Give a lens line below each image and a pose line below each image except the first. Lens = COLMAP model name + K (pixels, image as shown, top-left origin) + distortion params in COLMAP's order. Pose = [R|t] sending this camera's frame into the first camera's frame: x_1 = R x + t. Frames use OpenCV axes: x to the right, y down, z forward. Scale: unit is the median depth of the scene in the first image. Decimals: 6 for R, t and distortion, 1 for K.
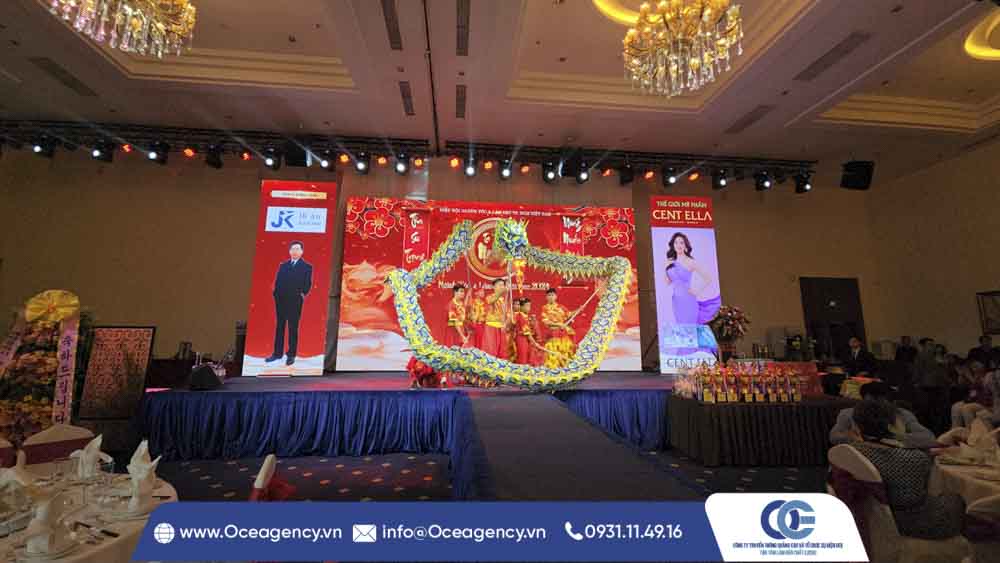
lens RADIAL K [[407.8, 0, 502.2], [0, 407.8, 269.1], [0, 0, 1]] dist [-0.001880, -0.000326]
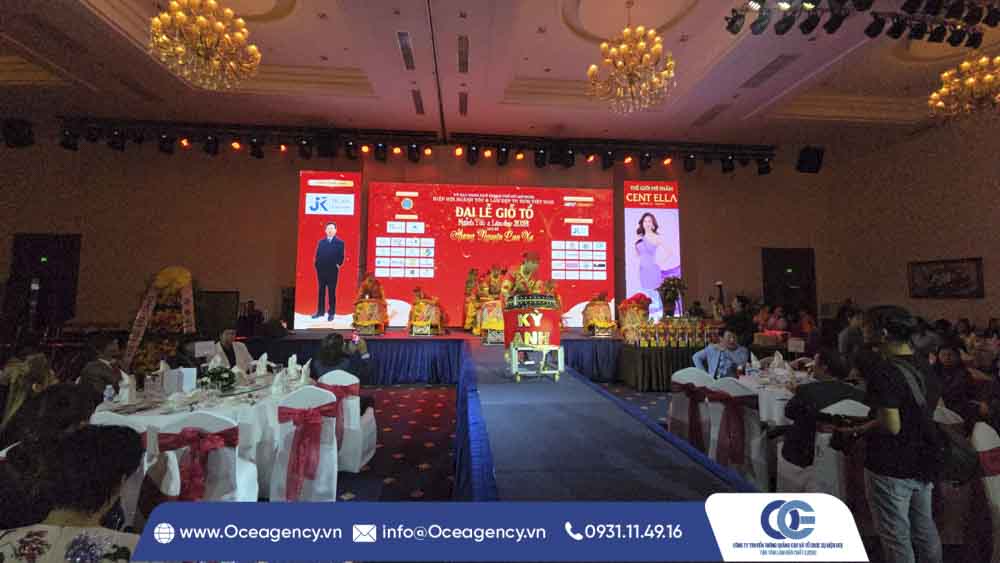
lens RADIAL K [[407.8, 0, 502.2], [0, 407.8, 269.1], [0, 0, 1]] dist [-0.001880, -0.000326]
pose [[0.999799, 0.000158, -0.020061, 0.033109], [0.001719, 0.995617, 0.093511, -0.037835], [0.019988, -0.093527, 0.995416, -0.207988]]
